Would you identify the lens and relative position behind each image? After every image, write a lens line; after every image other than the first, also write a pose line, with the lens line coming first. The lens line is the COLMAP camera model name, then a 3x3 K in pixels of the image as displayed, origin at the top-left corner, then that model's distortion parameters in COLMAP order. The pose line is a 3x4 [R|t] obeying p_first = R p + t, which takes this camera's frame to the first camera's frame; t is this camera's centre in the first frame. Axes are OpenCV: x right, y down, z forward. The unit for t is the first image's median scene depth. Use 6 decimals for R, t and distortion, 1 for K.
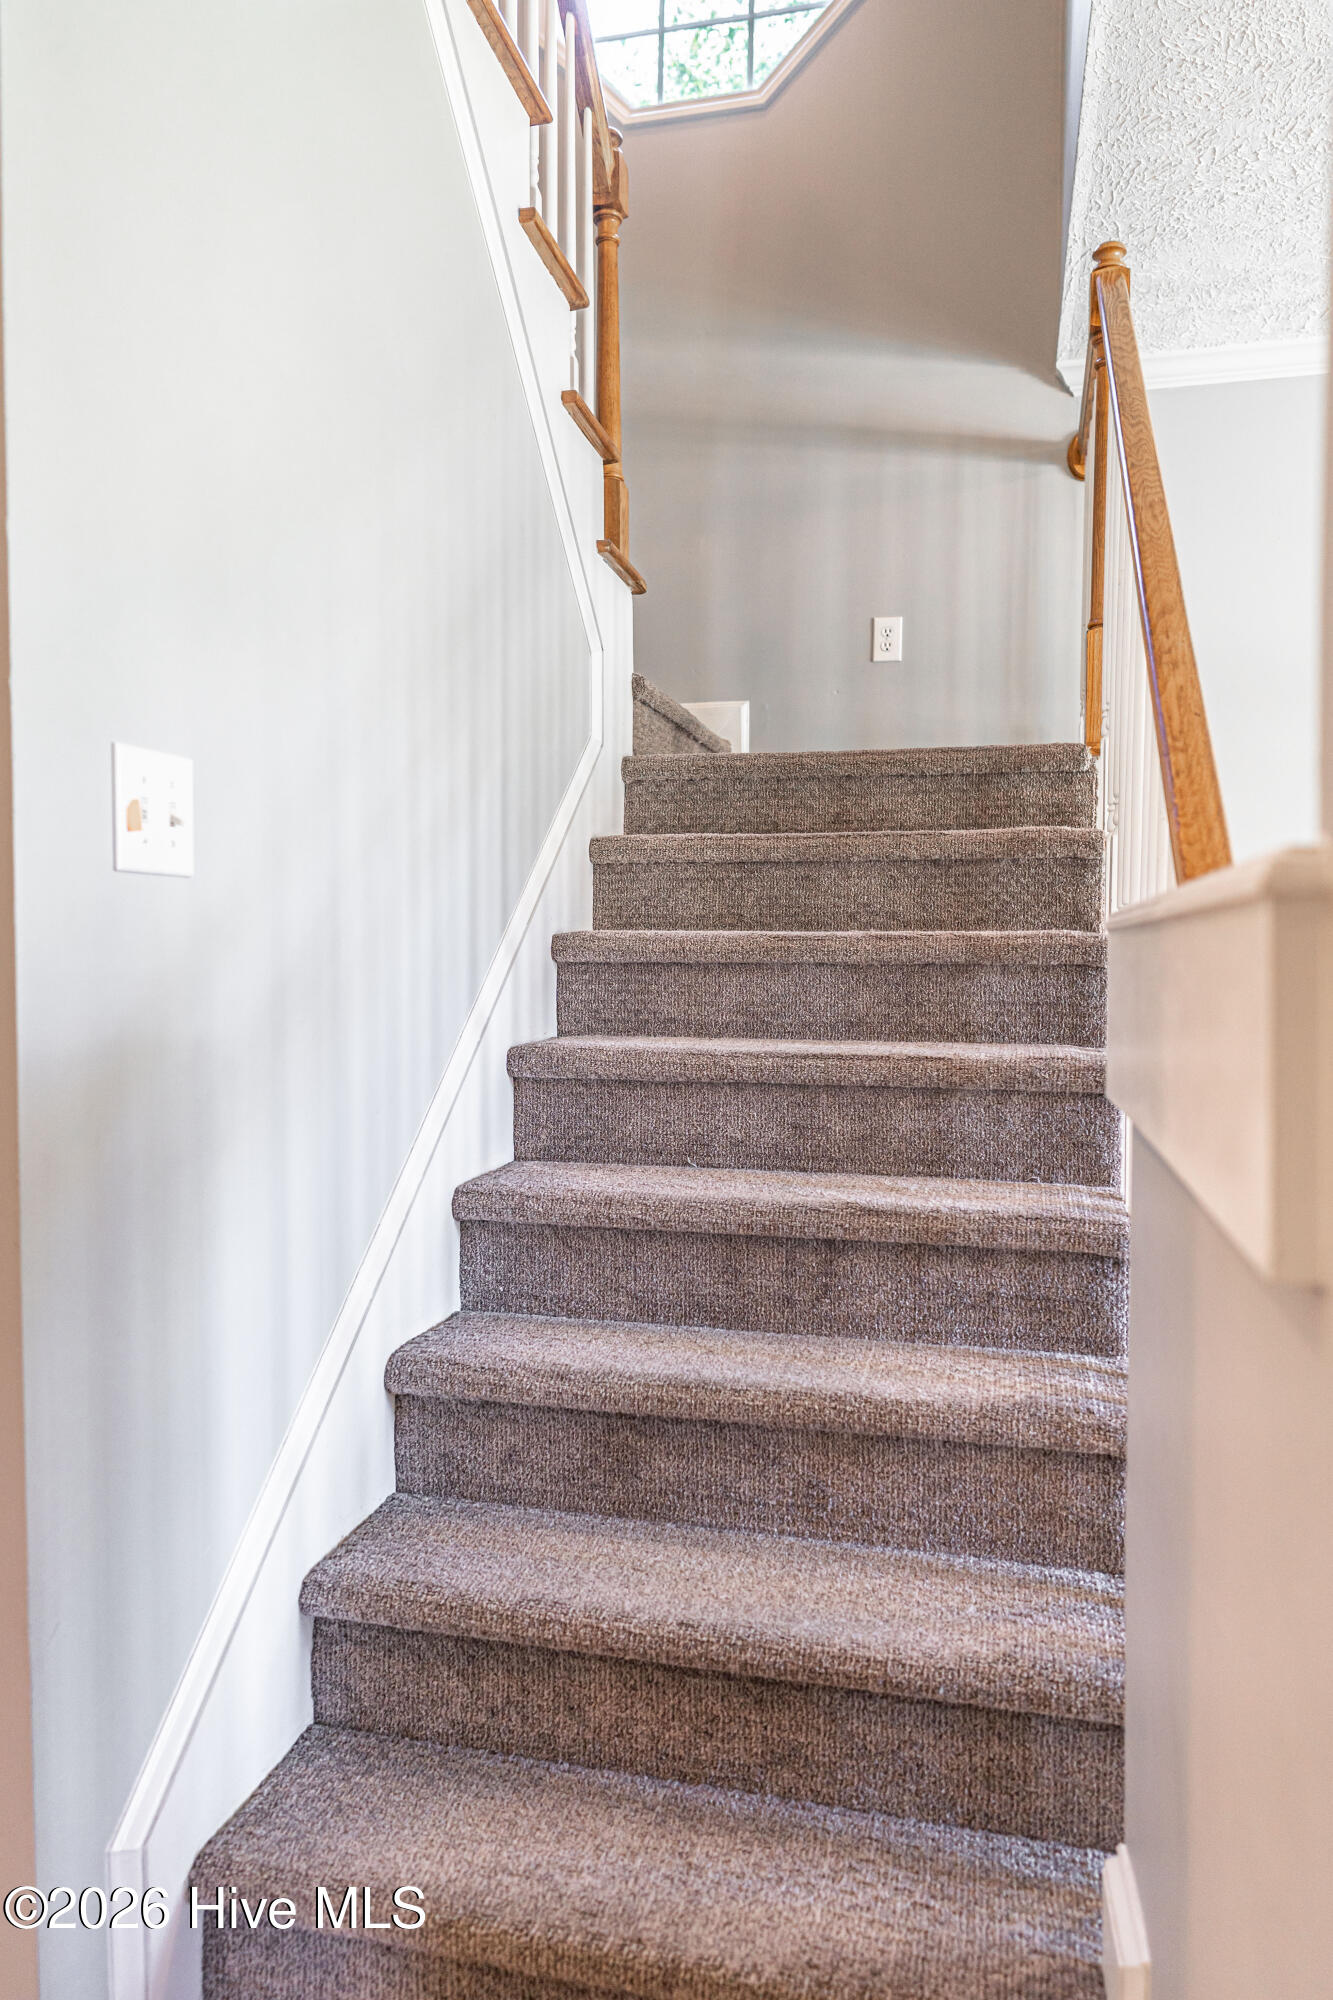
lens RADIAL K [[1334.5, 0, 662.8], [0, 1334.5, 1000.6], [0, 0, 1]] dist [-0.003281, 0.003972]
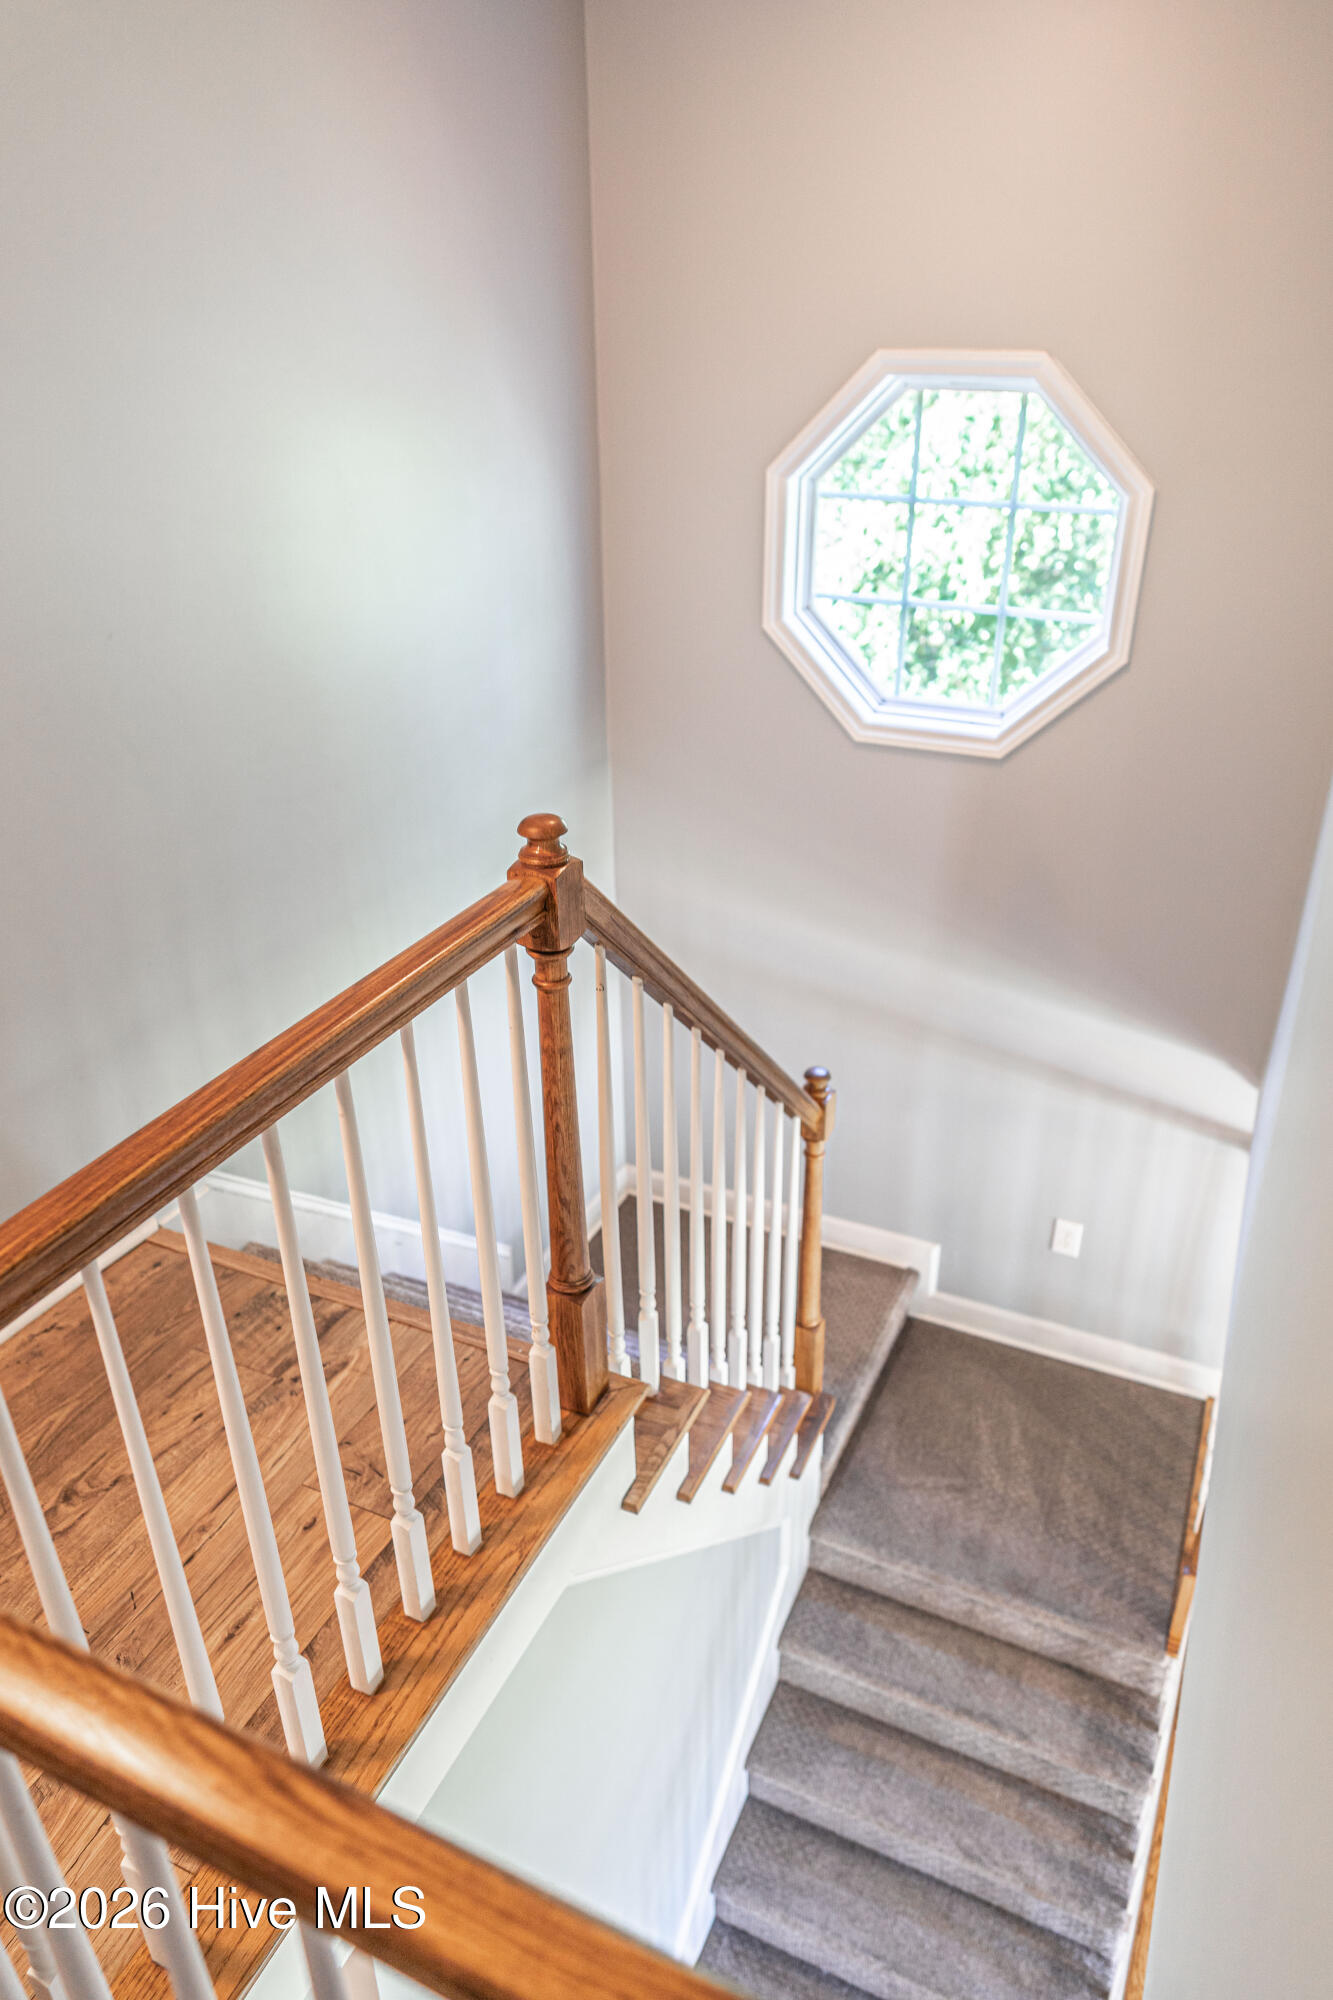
lens RADIAL K [[1334.5, 0, 672.1], [0, 1334.5, 997.6], [0, 0, 1]] dist [-0.003281, 0.003972]
pose [[0.983414, 0.068829, -0.167809, 0.016261], [0.010719, 0.901527, 0.432591, -0.941768], [0.181059, -0.427215, 0.885836, 0.032311]]
